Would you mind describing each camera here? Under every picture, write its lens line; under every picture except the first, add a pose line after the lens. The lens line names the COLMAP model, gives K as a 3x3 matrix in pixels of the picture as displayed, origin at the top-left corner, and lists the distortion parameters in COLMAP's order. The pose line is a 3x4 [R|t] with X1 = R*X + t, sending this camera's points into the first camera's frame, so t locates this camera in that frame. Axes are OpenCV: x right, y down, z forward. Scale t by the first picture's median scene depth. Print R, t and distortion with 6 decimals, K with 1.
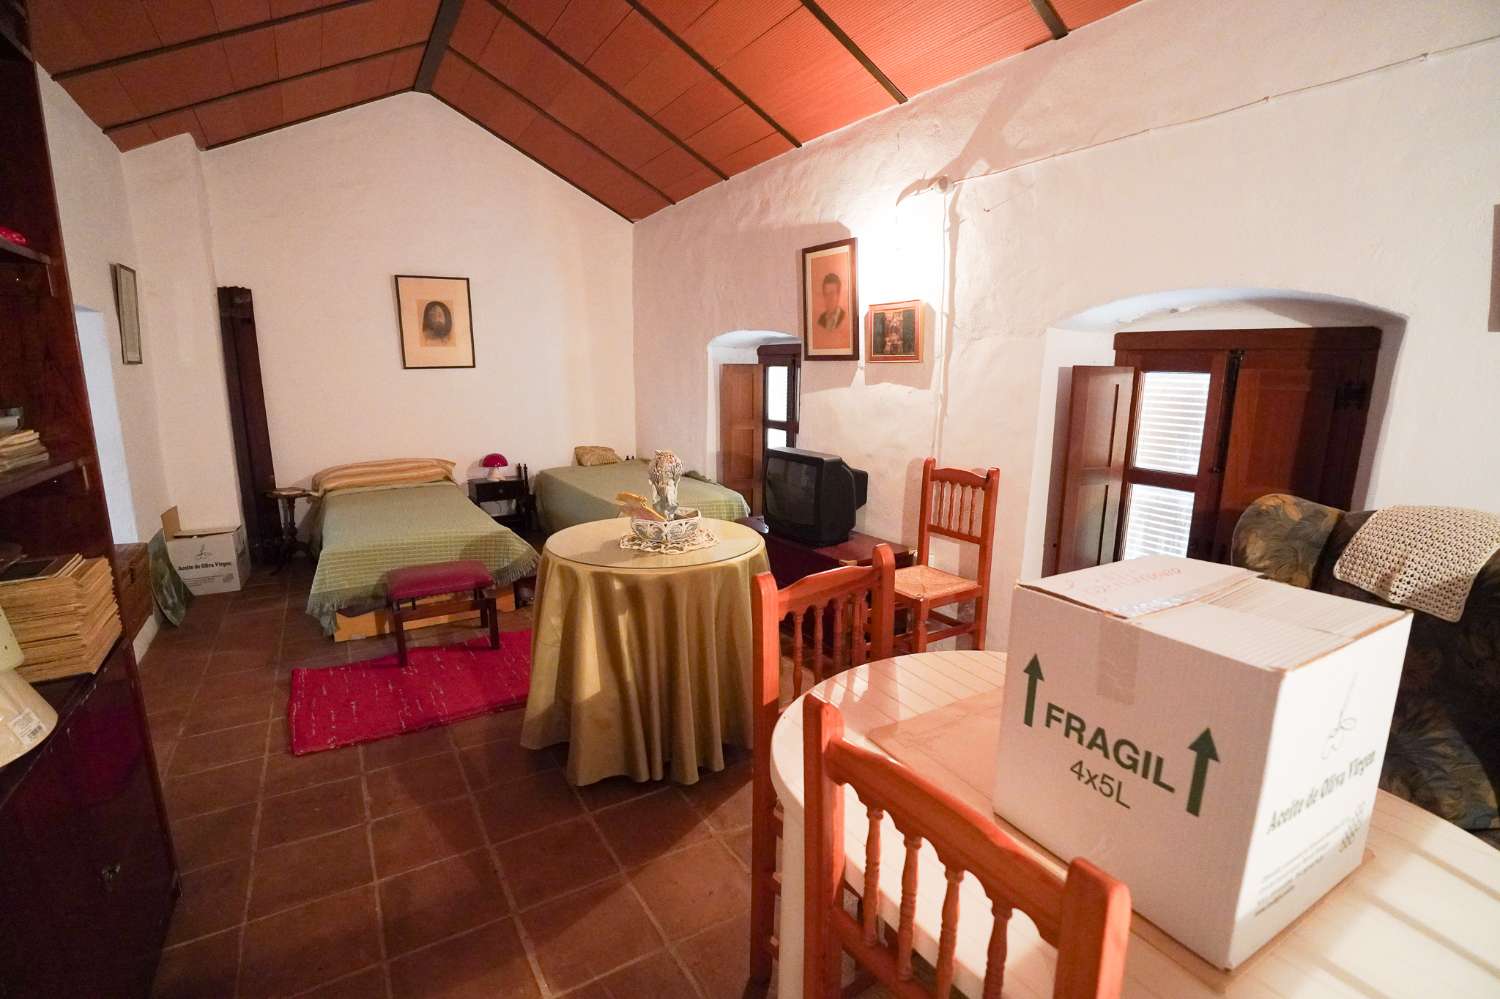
lens RADIAL K [[705.5, 0, 758.8], [0, 705.5, 511.6], [0, 0, 1]] dist [-0.062596, 0.015769]
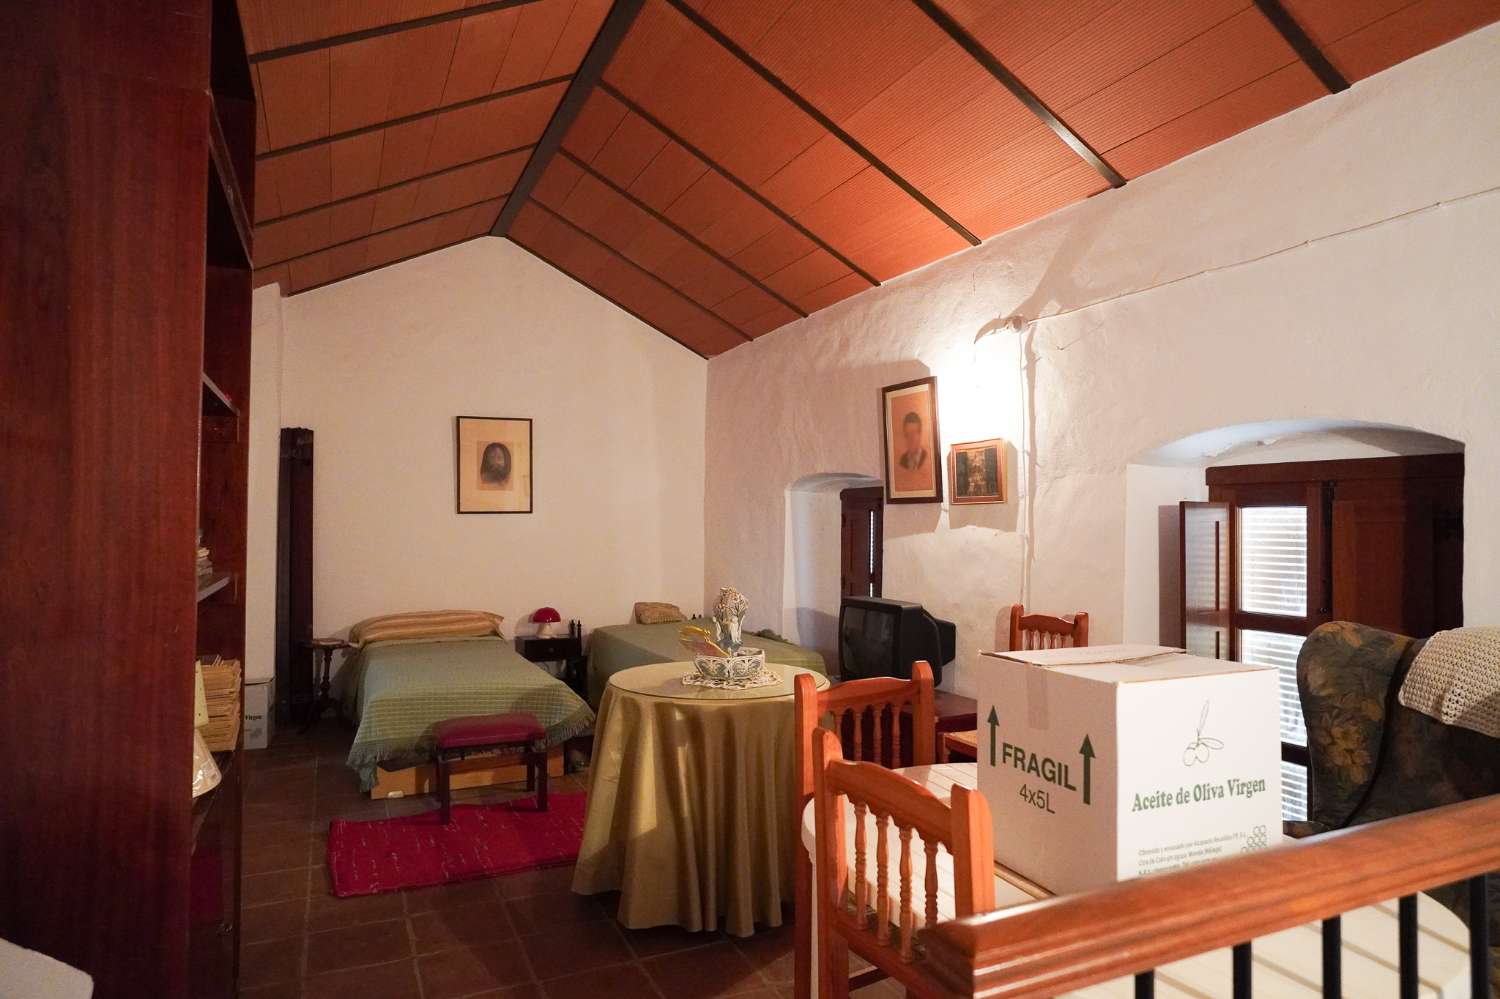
lens RADIAL K [[909.9, 0, 757.9], [0, 909.9, 498.8], [0, 0, 1]] dist [-0.022142, 0.005413]
pose [[0.993283, -0.005638, -0.115569, 0.048104], [-0.020417, 0.974599, -0.223026, 0.065546], [0.113891, 0.223888, 0.967938, -0.235766]]
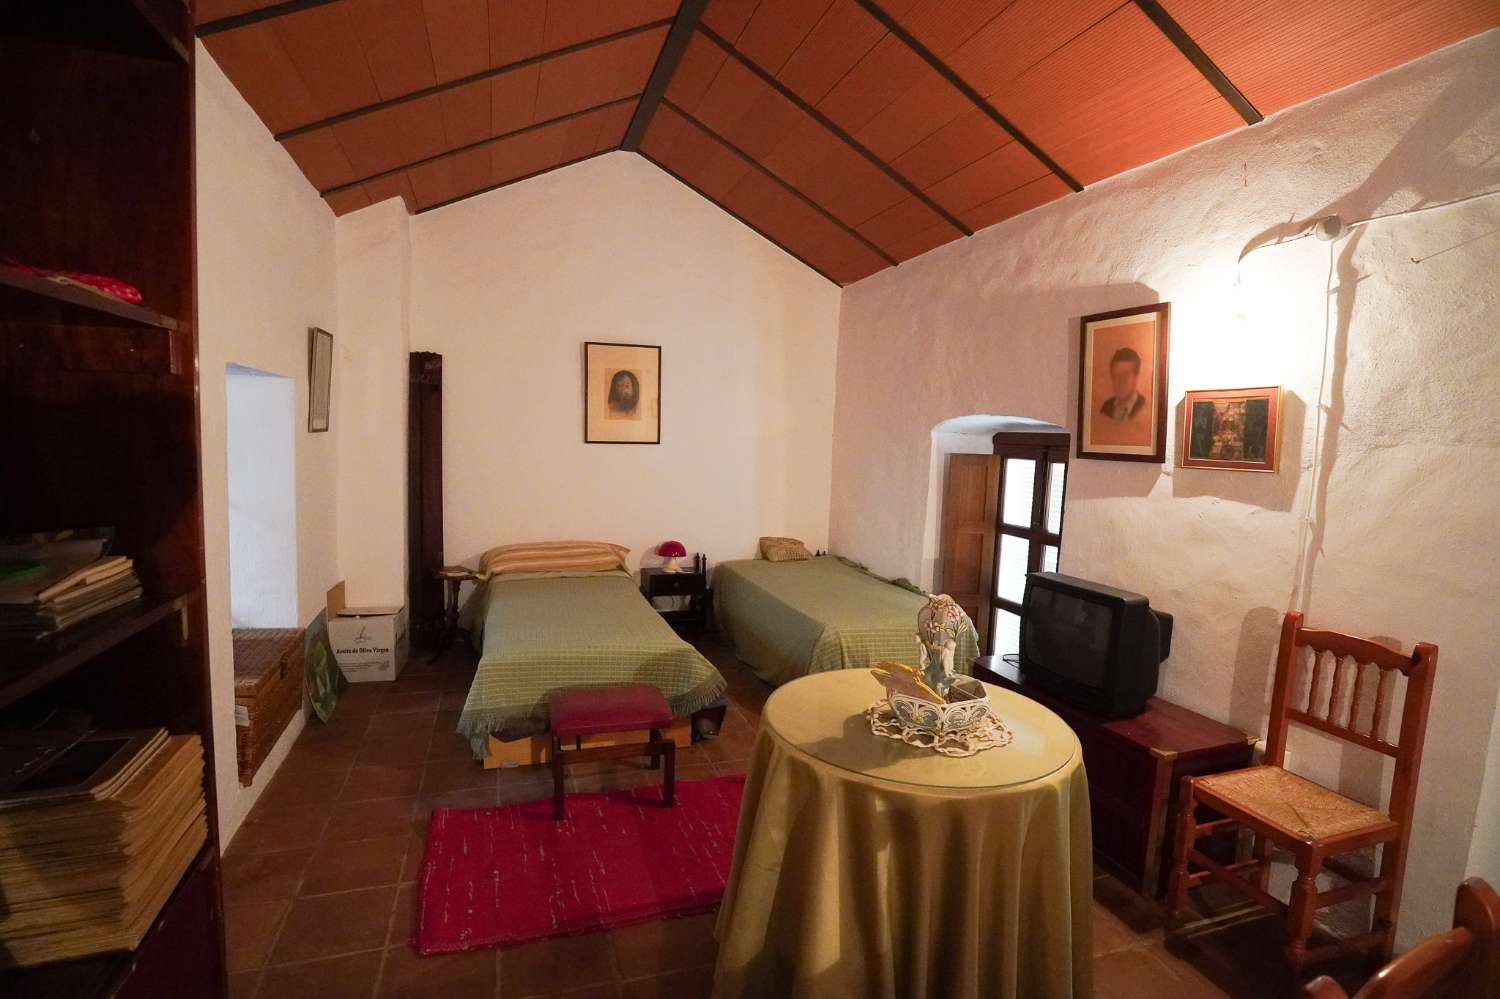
lens RADIAL K [[747.6, 0, 749.4], [0, 747.6, 508.8], [0, 0, 1]] dist [-0.050320, 0.011338]
pose [[0.971866, 0.052040, -0.229715, -0.127593], [-0.076381, 0.992215, -0.098368, -0.070790], [0.222807, 0.113146, 0.968274, 0.190084]]
